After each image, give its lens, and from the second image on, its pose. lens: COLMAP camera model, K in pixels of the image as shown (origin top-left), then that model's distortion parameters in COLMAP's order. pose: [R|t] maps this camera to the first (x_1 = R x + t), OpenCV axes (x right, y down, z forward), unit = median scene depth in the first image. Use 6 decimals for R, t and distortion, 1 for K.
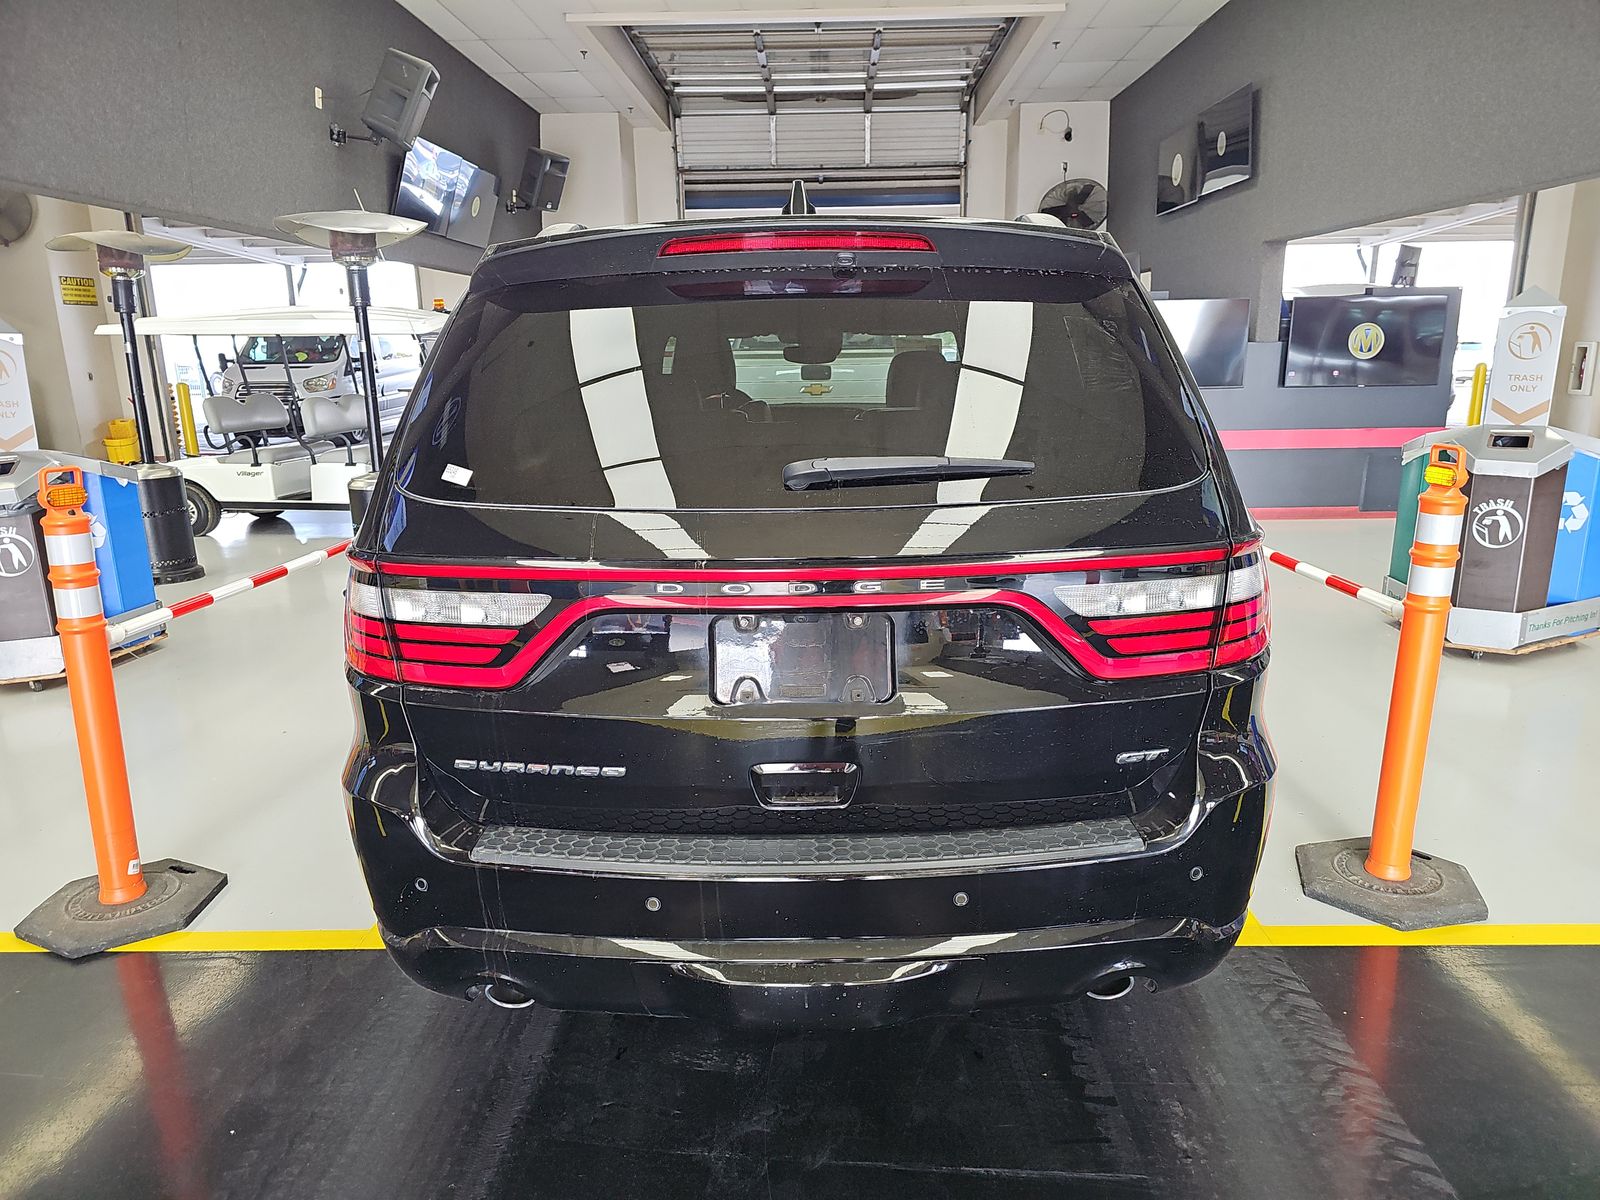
lens RADIAL K [[1072.7, 0, 800.0], [0, 1072.7, 600.0], [0, 0, 1]] dist [0.039366, -0.038759]
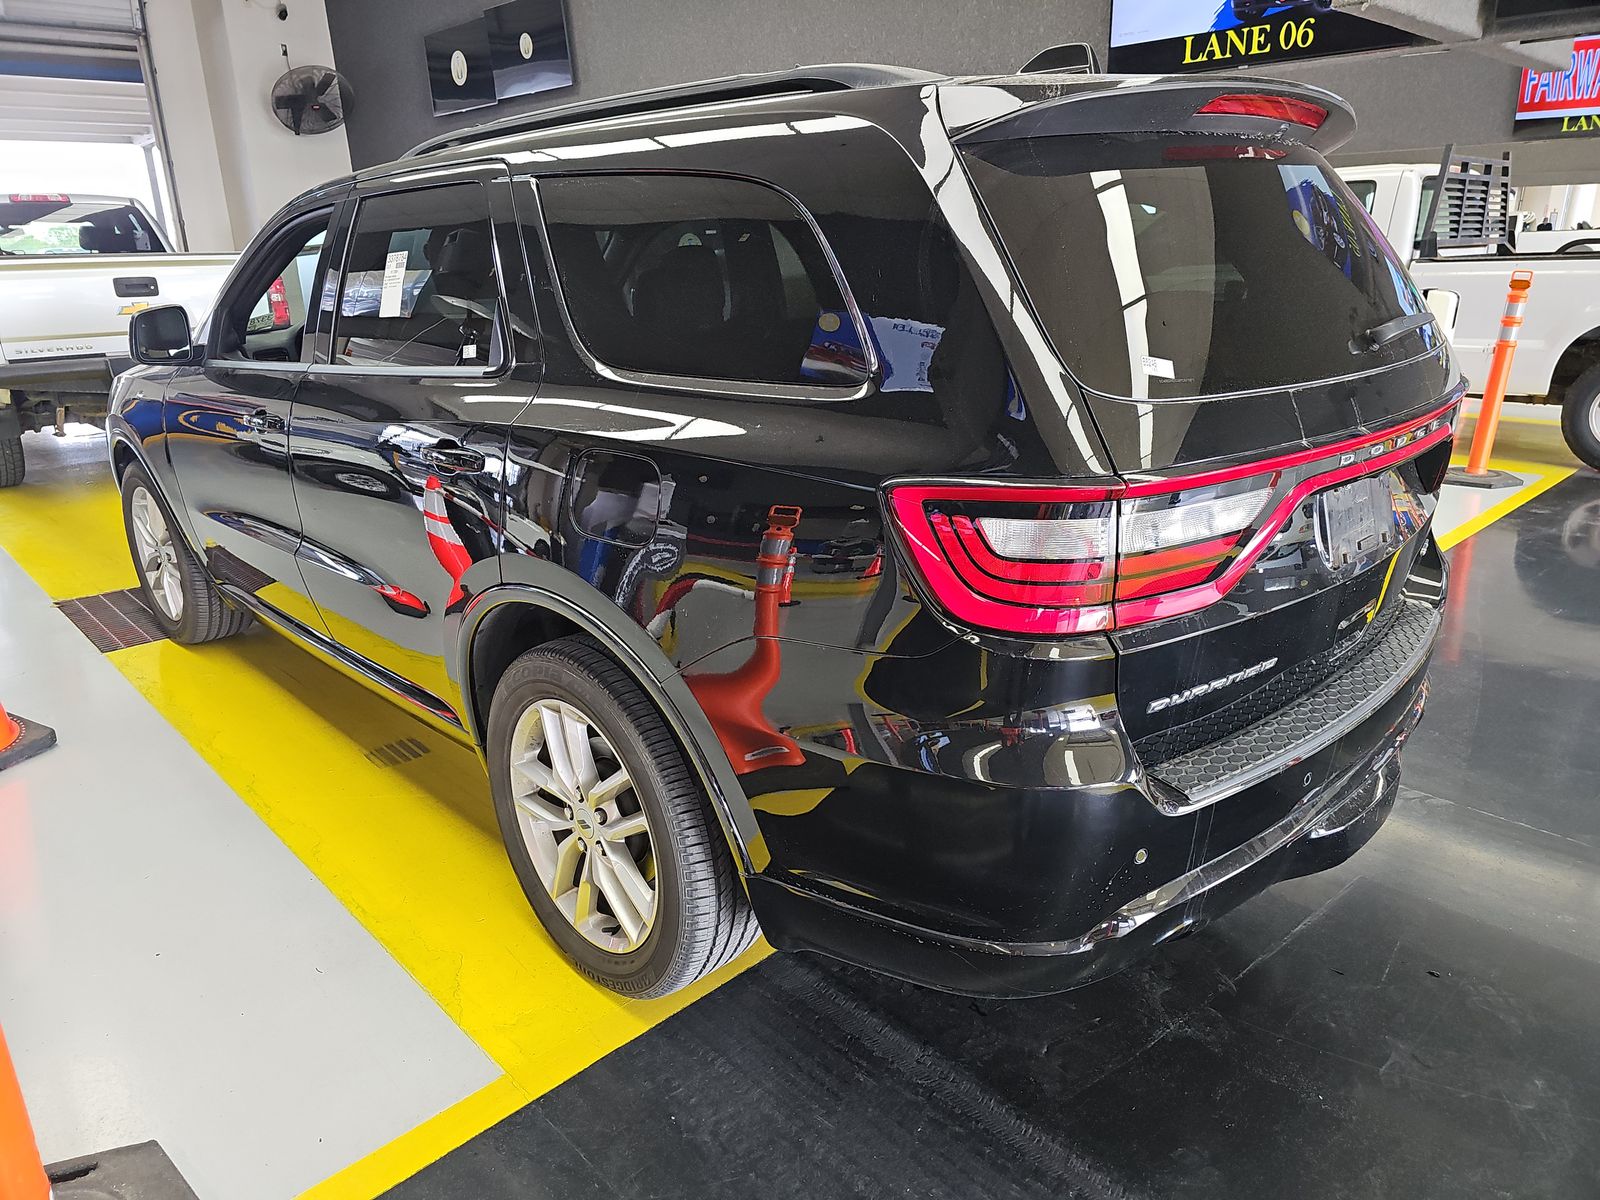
lens RADIAL K [[1072.7, 0, 800.0], [0, 1072.7, 600.0], [0, 0, 1]] dist [0.039366, -0.038759]
pose [[0.711563, -0.221400, 0.666828, -0.208039], [0.173396, 0.975036, 0.138703, -0.019424], [-0.680891, 0.016929, 0.732189, 0.108411]]
